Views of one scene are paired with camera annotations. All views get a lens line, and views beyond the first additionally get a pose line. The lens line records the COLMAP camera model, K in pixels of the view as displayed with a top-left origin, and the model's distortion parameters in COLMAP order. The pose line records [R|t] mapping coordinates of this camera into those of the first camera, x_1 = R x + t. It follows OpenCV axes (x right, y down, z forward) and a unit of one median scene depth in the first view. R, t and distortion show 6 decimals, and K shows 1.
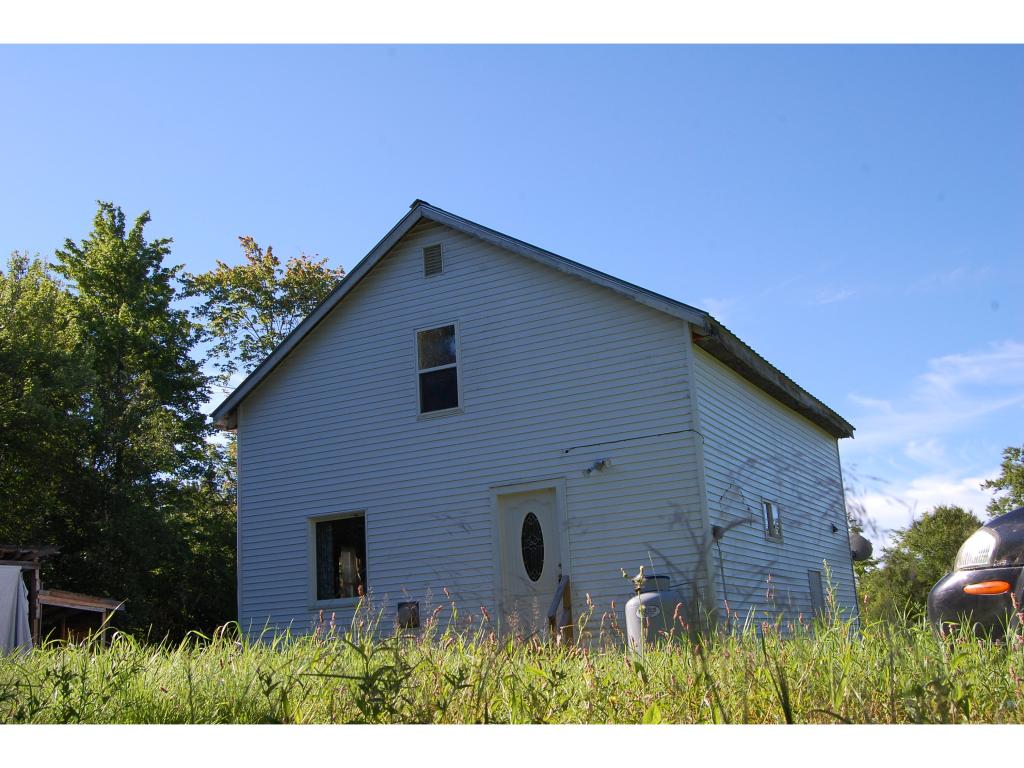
lens RADIAL K [[1020.9, 0, 512.5], [0, 1020.9, 385.9], [0, 0, 1]] dist [0.000083, 0.000000]
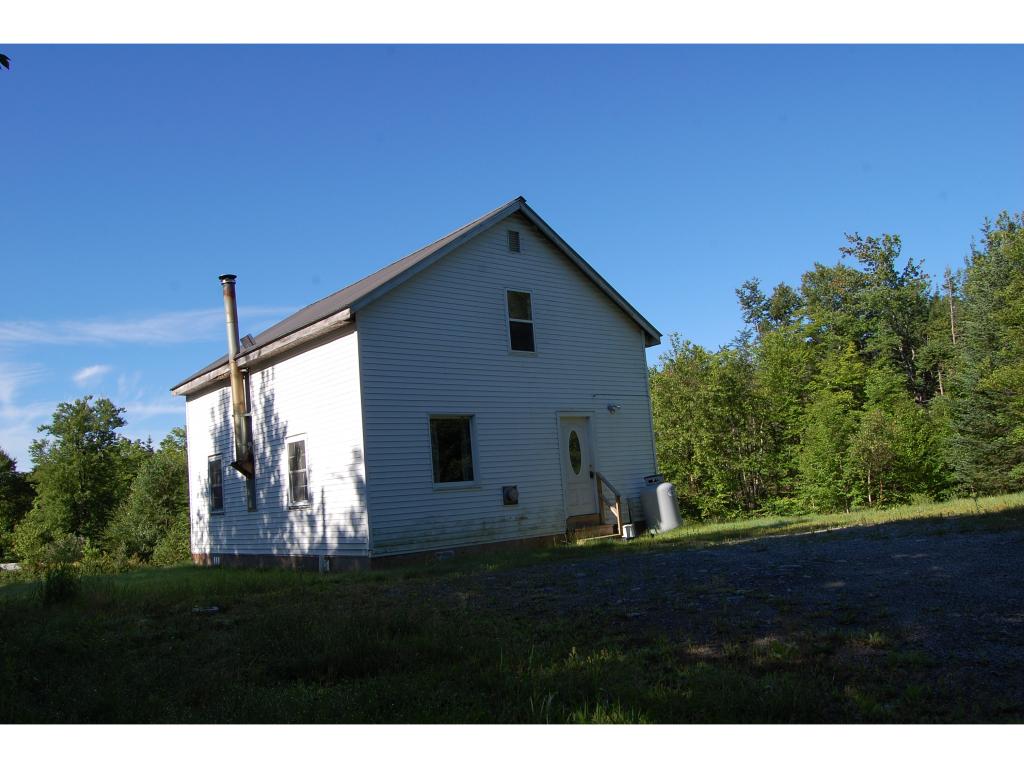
lens RADIAL K [[818.0, 0, 488.1], [0, 818.0, 366.6], [0, 0, 1]] dist [-0.057648, -0.021549]
pose [[0.381782, 0.170984, 0.908299, -1.097642], [-0.174466, 0.978404, -0.110848, 0.176279], [-0.907637, -0.116148, 0.403368, 0.583519]]
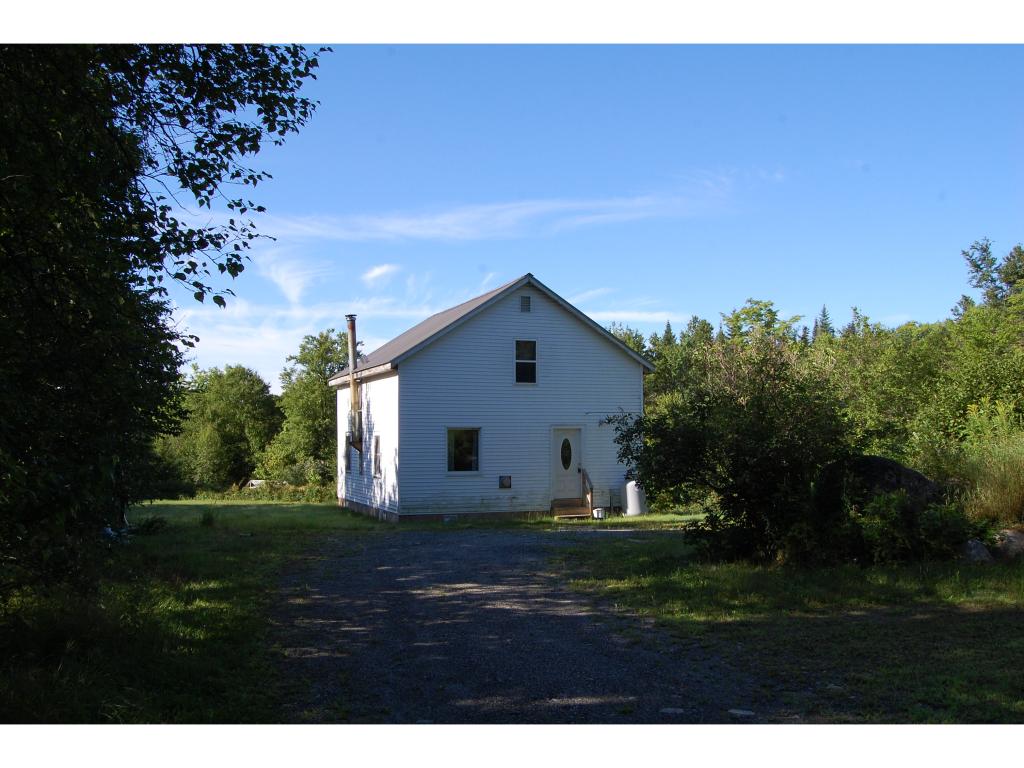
lens RADIAL K [[979.8, 0, 480.7], [0, 979.8, 362.1], [0, 0, 1]] dist [-0.053402, 0.000000]
pose [[0.664068, 0.109668, 0.739585, -1.549406], [-0.218351, 0.974508, 0.051553, -0.094803], [-0.715078, -0.195724, 0.671086, -0.221186]]
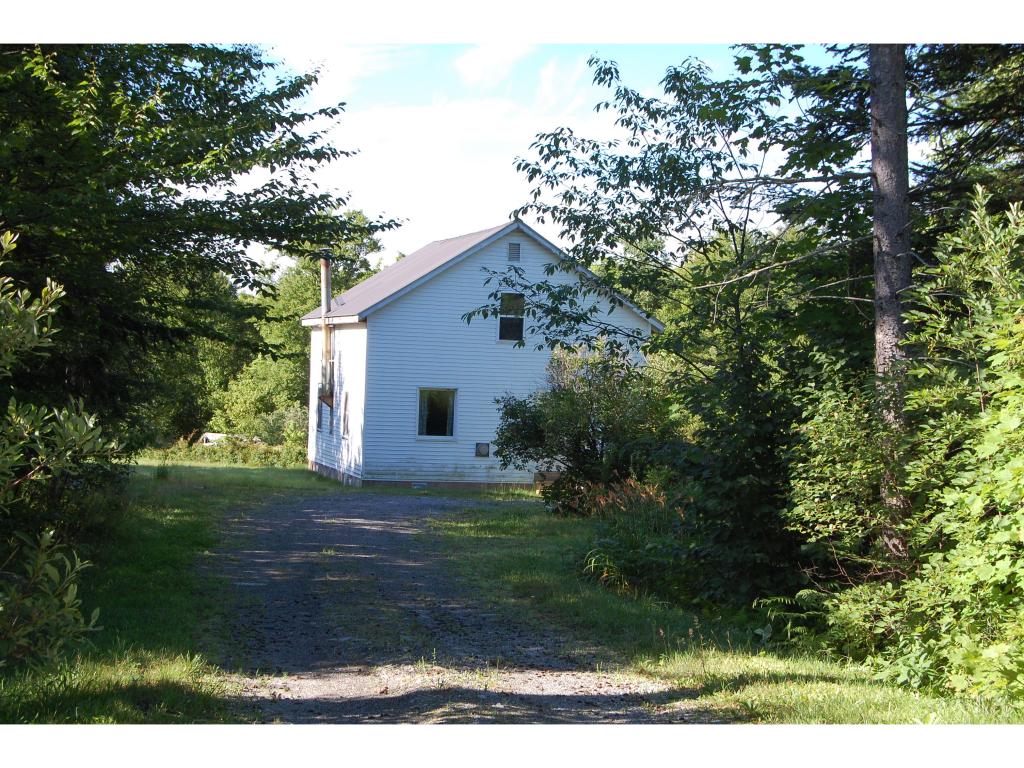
lens RADIAL K [[1848.5, 0, 502.5], [0, 1848.5, 385.3], [0, 0, 1]] dist [-0.105602, 0.000000]
pose [[0.712594, 0.074658, 0.697593, -2.331580], [-0.249485, 0.956295, 0.152506, -0.390963], [-0.655718, -0.282714, 0.700076, -1.283917]]
